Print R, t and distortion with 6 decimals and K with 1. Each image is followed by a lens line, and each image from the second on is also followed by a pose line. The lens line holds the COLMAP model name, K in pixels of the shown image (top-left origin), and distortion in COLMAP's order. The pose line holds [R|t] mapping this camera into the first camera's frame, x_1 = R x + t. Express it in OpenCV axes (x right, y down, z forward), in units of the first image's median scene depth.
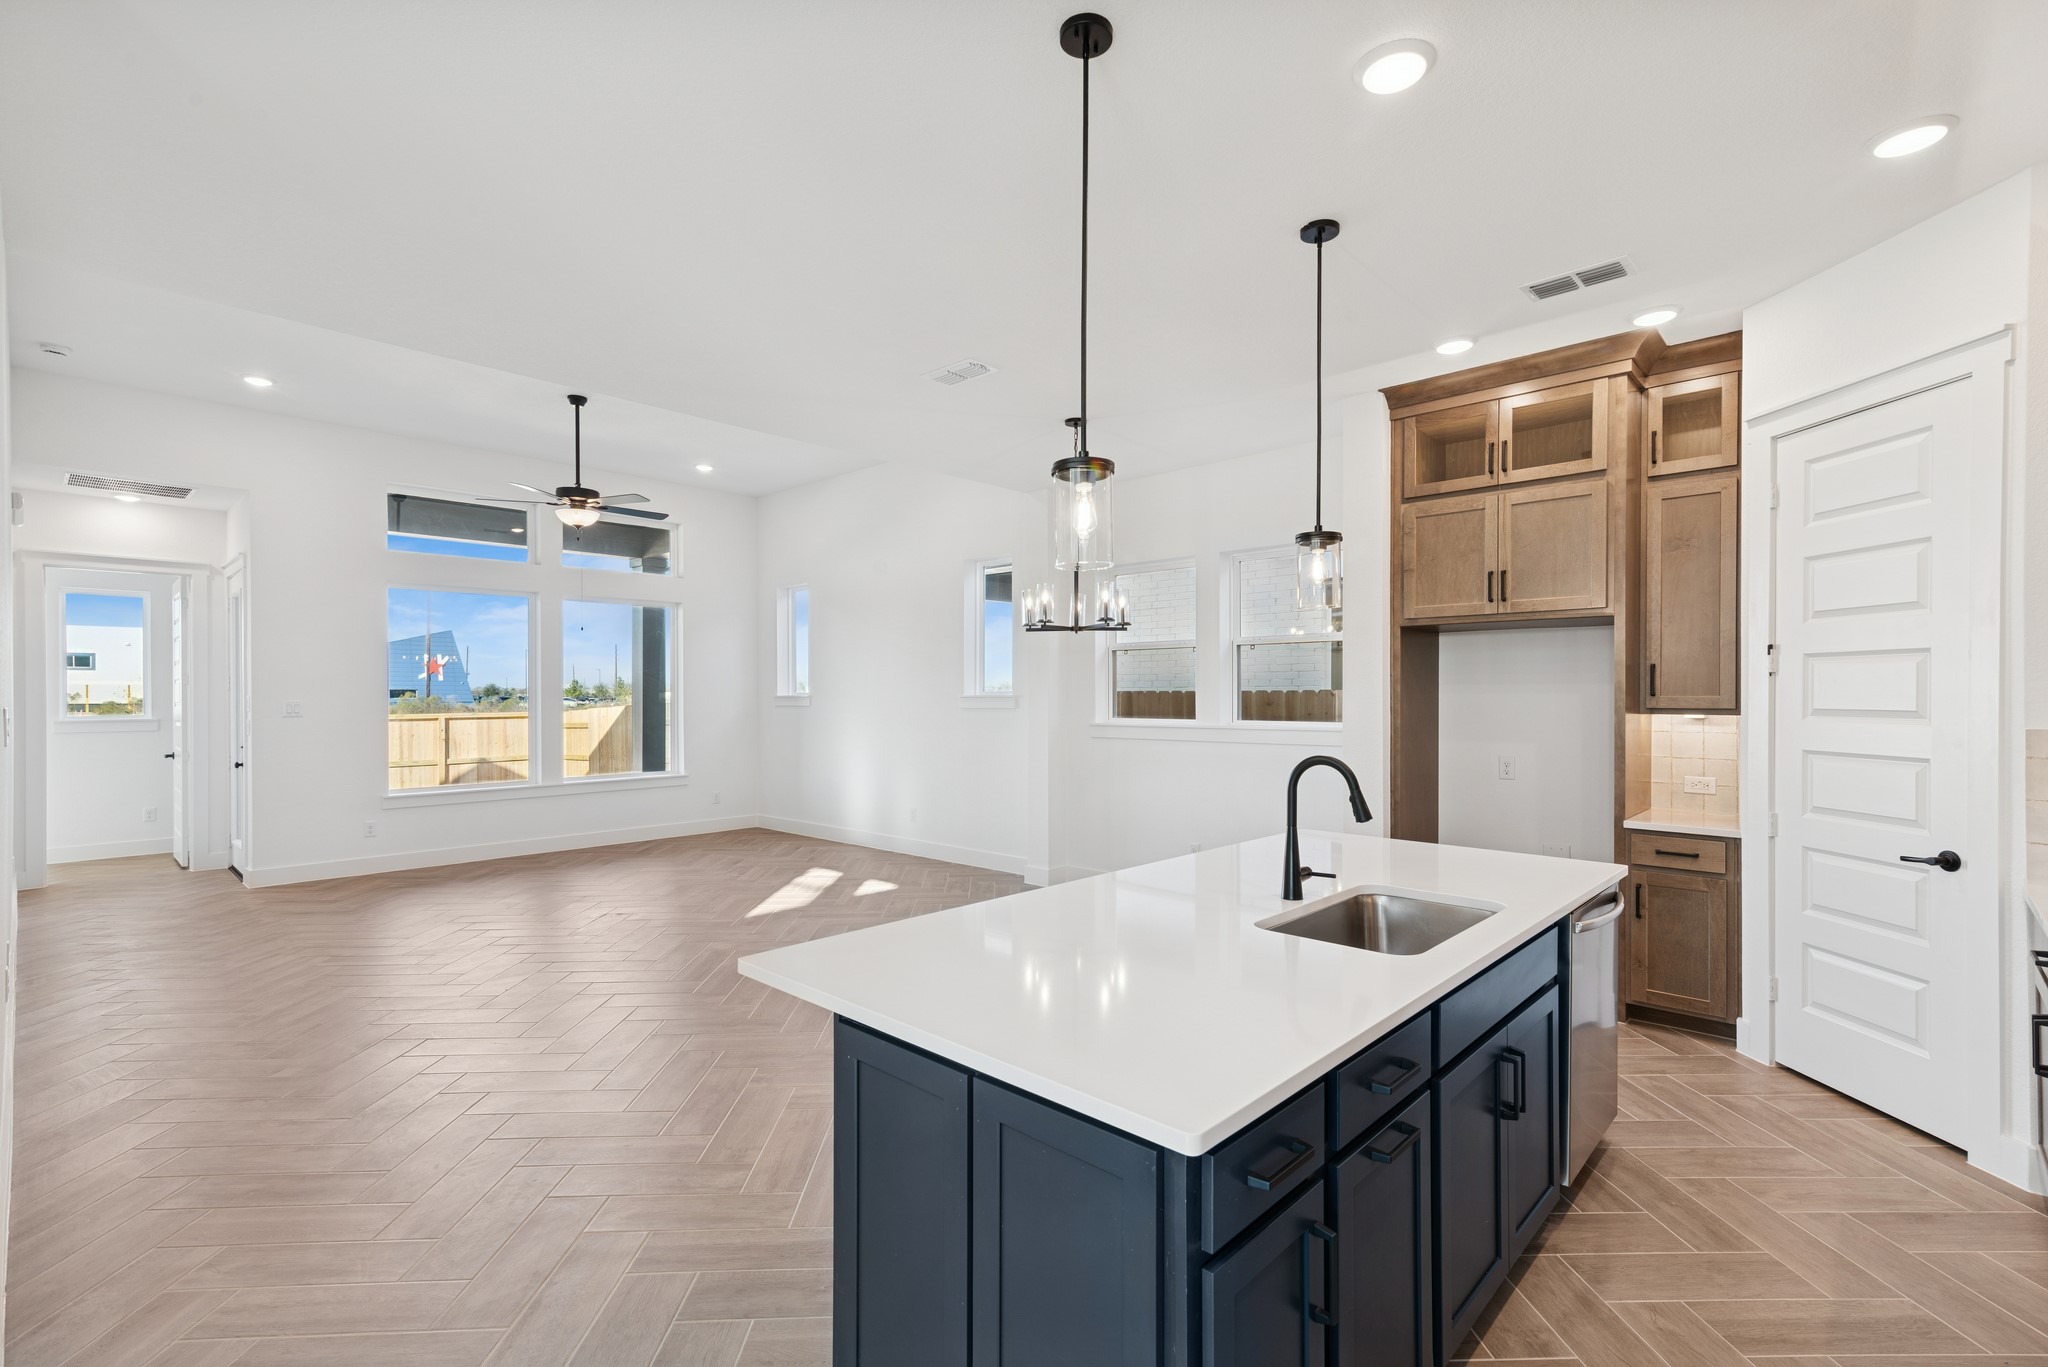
lens RADIAL K [[924.3, 0, 1029.8], [0, 924.3, 695.1], [0, 0, 1]] dist [0.016709, -0.000801]
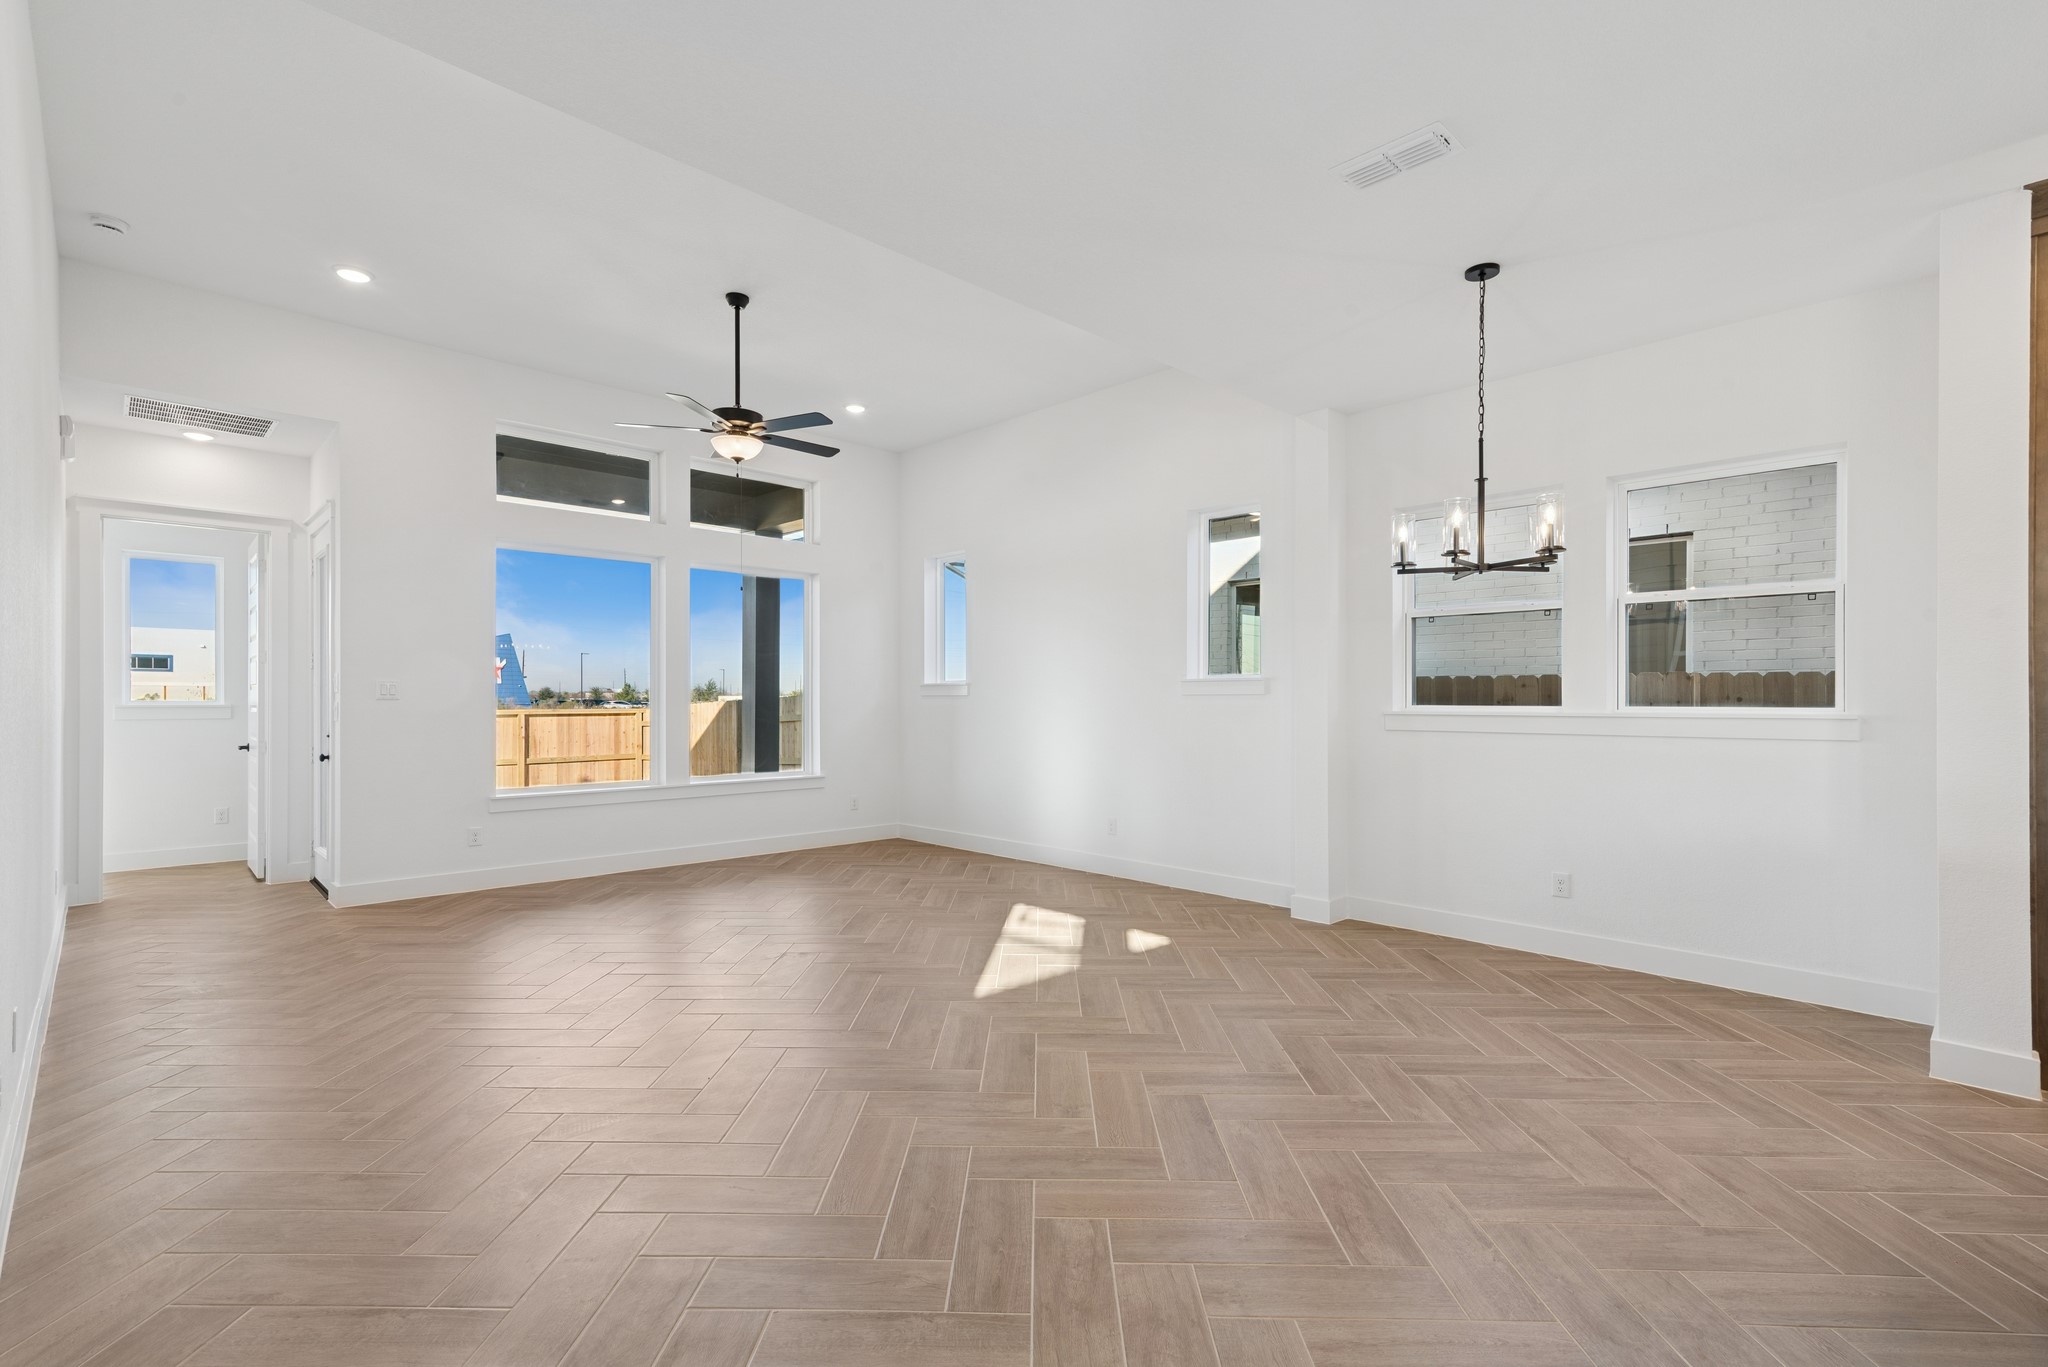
lens RADIAL K [[932.1, 0, 1026.1], [0, 932.1, 700.2], [0, 0, 1]] dist [0.014914, -0.000083]
pose [[0.998809, 0.004910, -0.048550, -0.176260], [-0.005006, 0.999986, -0.001869, 0.021382], [0.048540, 0.002110, 0.998819, 0.189359]]
